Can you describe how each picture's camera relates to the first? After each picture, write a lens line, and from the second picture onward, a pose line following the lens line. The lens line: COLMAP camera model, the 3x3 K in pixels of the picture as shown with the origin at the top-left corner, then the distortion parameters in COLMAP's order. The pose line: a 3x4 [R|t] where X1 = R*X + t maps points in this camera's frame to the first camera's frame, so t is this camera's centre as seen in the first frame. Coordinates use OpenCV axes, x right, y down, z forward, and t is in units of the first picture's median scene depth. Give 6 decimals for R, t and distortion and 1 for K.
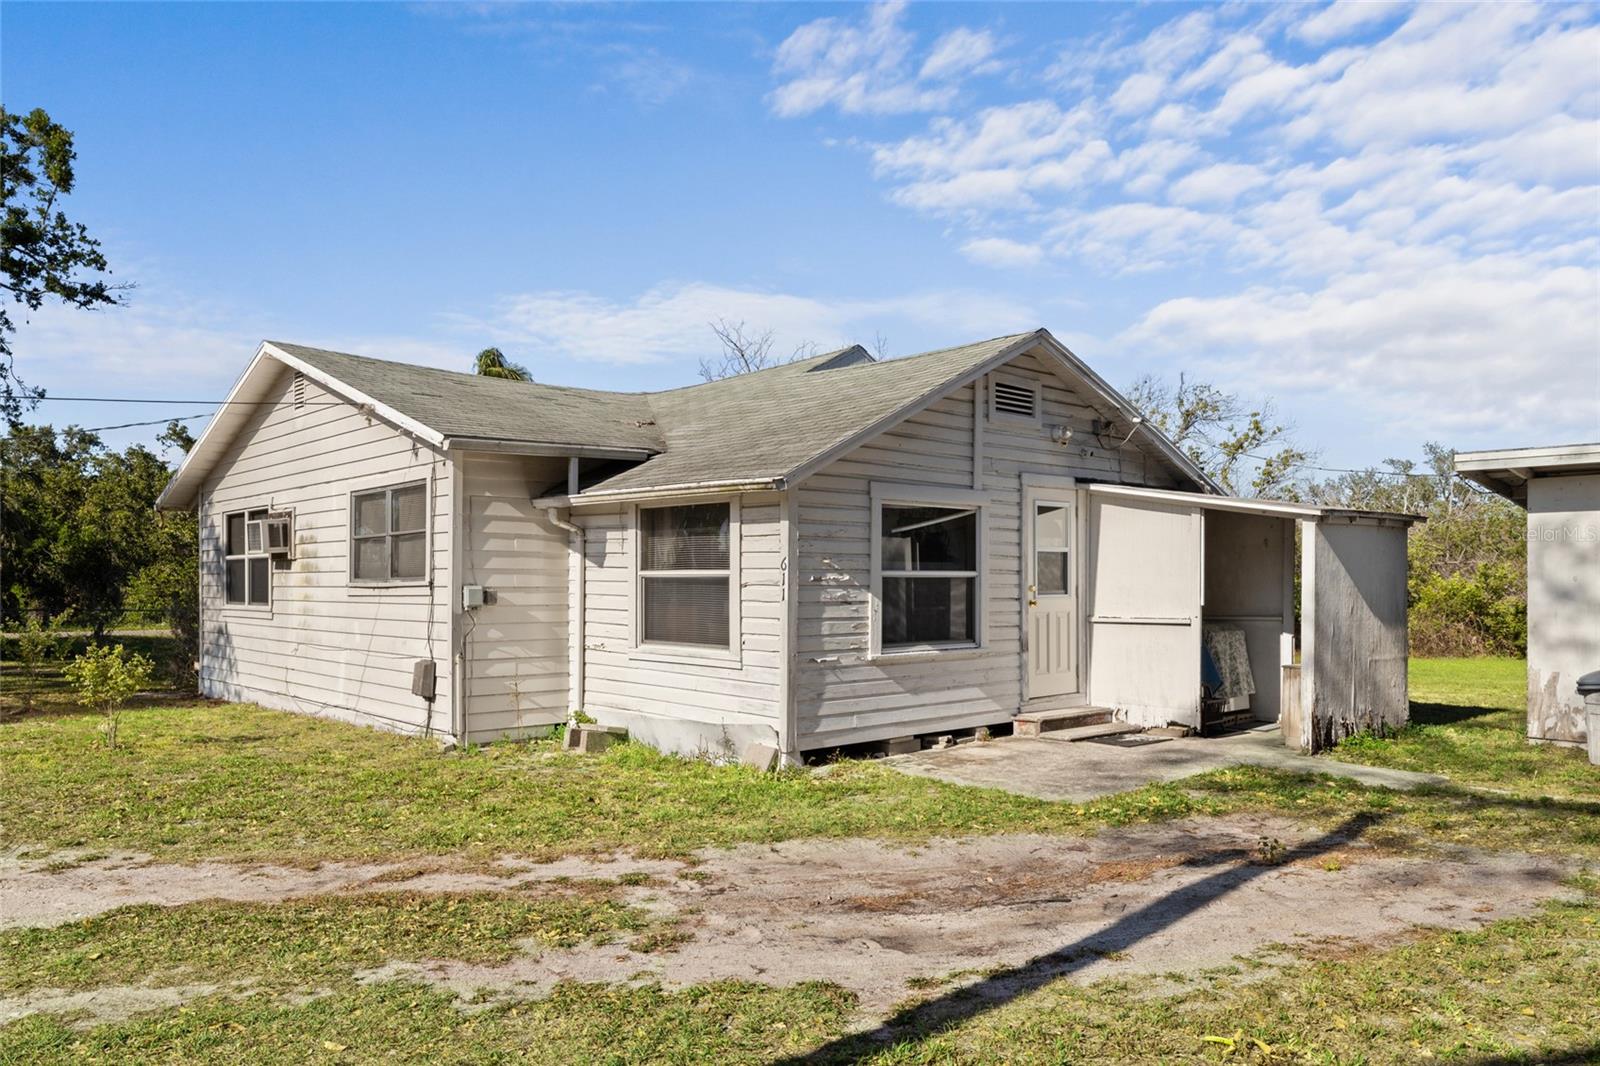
lens RADIAL K [[1130.8, 0, 800.9], [0, 1130.8, 580.6], [0, 0, 1]] dist [-0.002435, -0.002875]
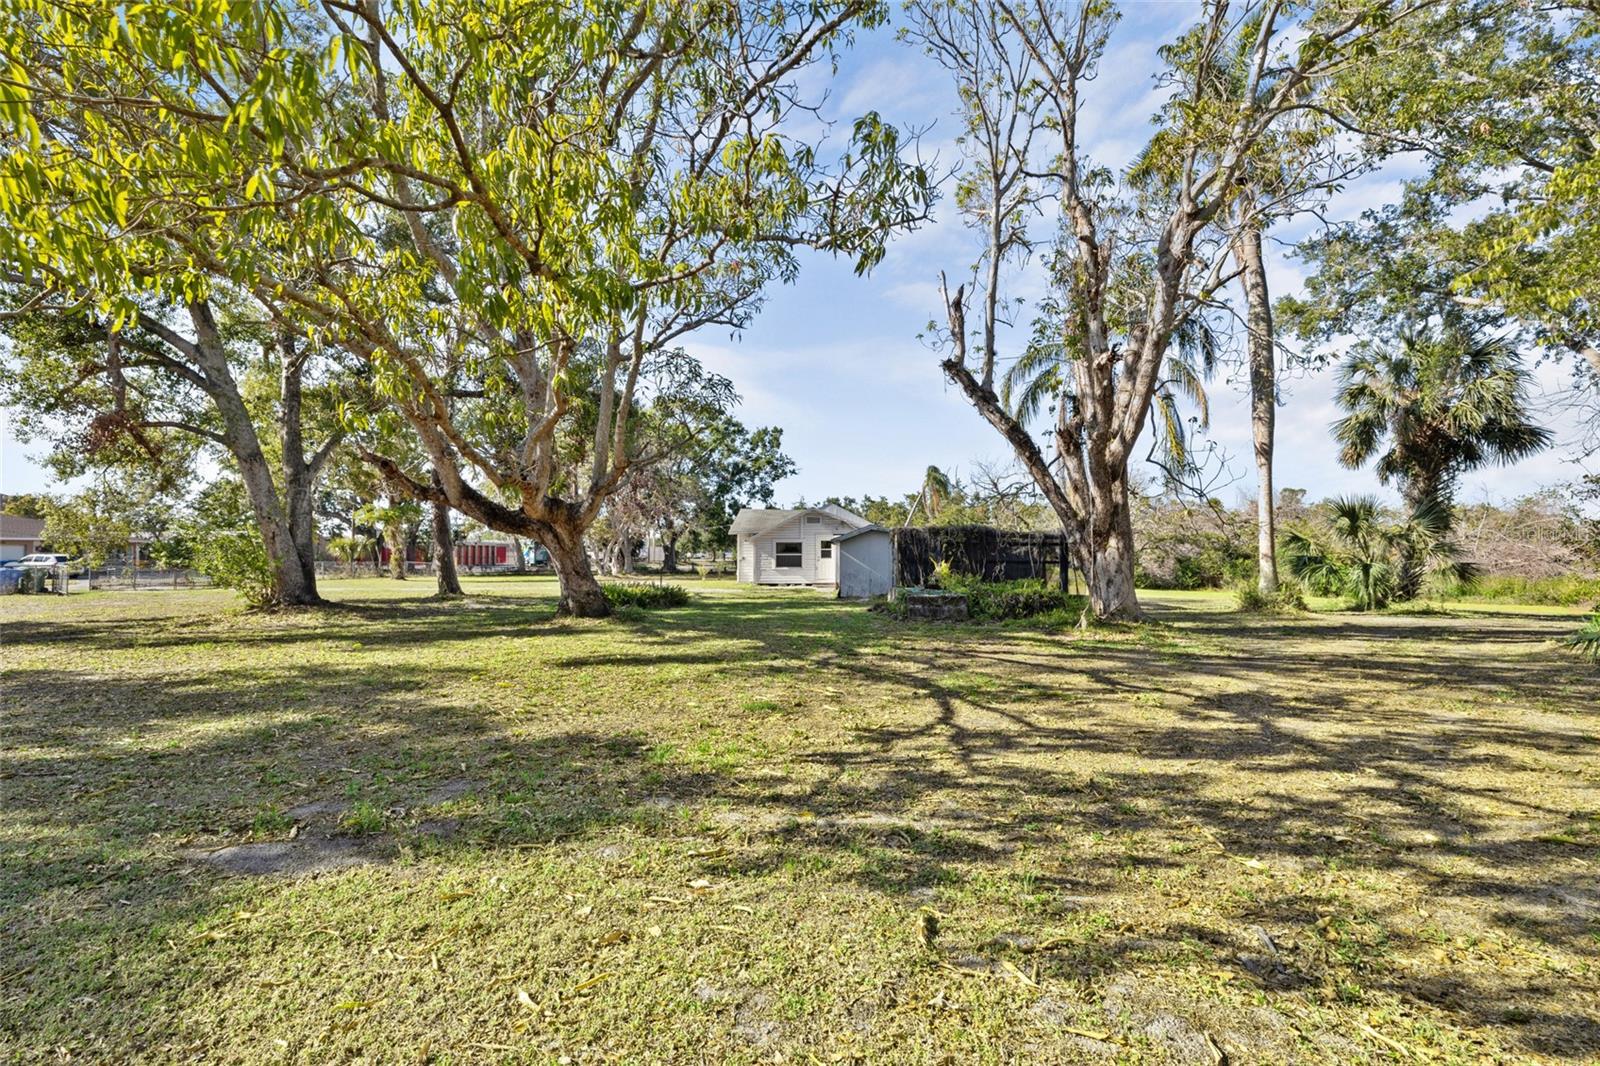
lens RADIAL K [[668.4, 0, 800.2], [0, 668.4, 550.0], [0, 0, 1]] dist [-0.000821, -0.000089]
pose [[0.699517, -0.003972, -0.714605, 2.326418], [0.002184, 0.999992, -0.003421, -0.015929], [0.714613, 0.000833, 0.699520, -1.156731]]
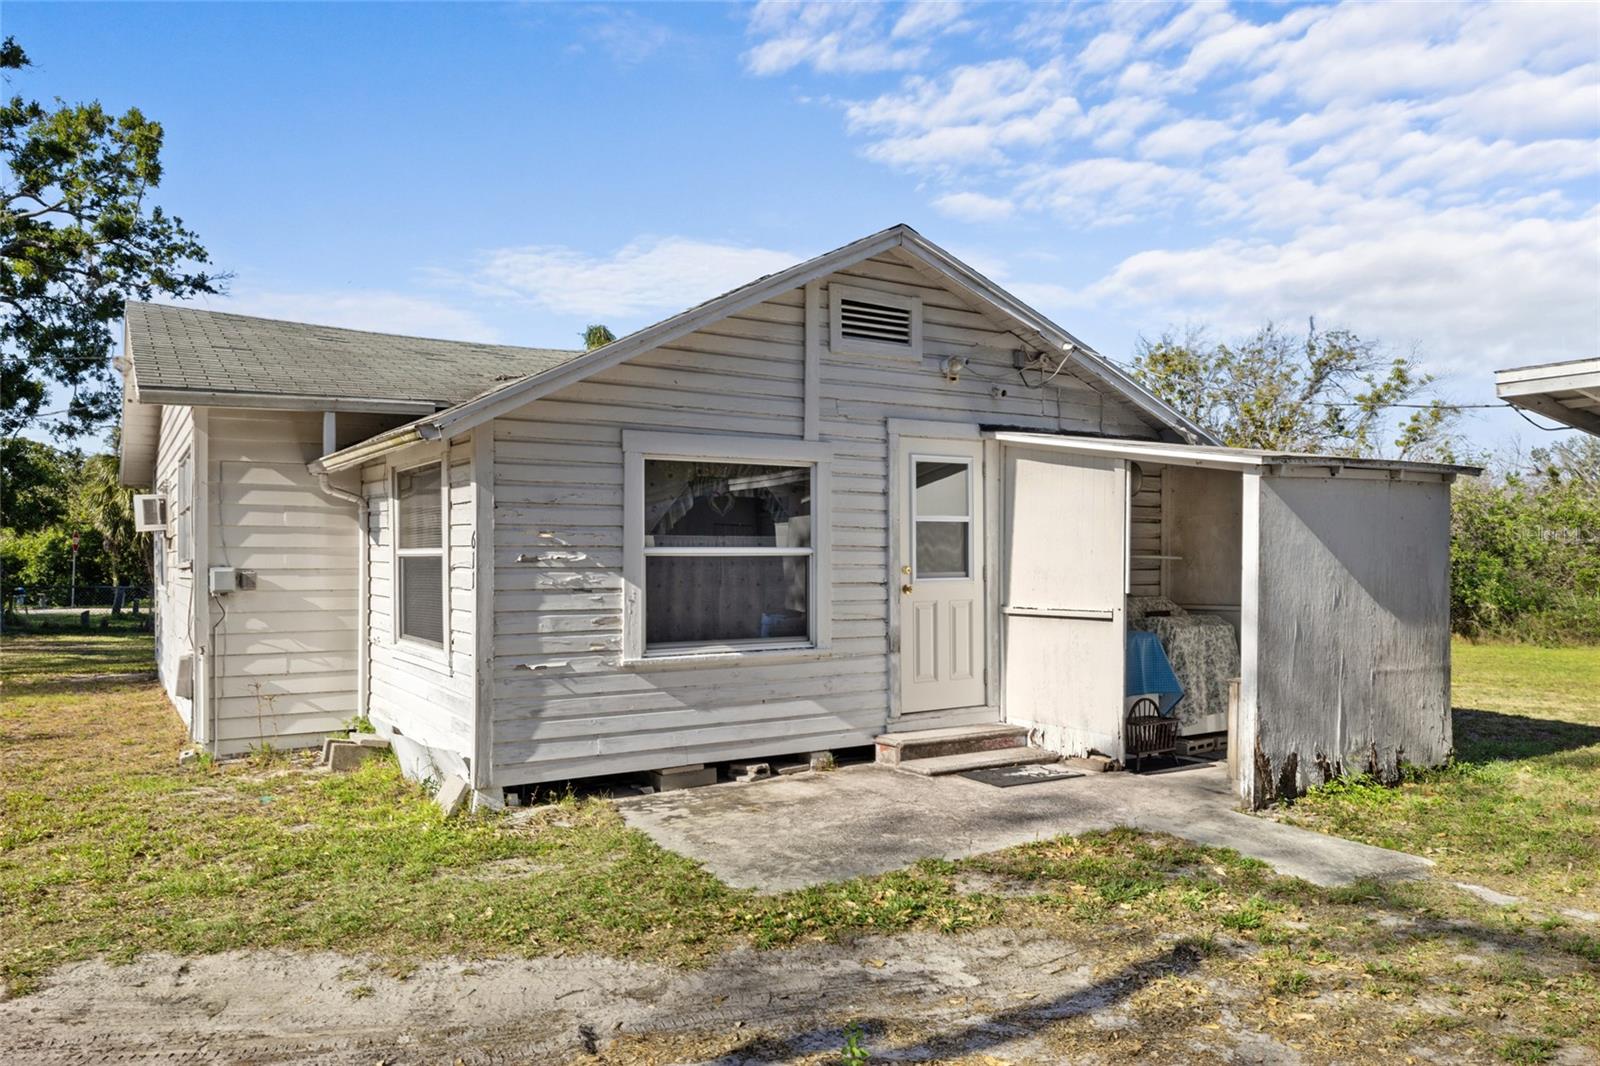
lens RADIAL K [[1100.4, 0, 798.4], [0, 1100.4, 563.1], [0, 0, 1]] dist [0.001080, -0.000706]
pose [[0.983605, -0.001957, -0.180328, 0.275451], [0.002946, 0.999982, 0.005218, -0.001775], [0.180314, -0.005664, 0.983593, 0.264248]]
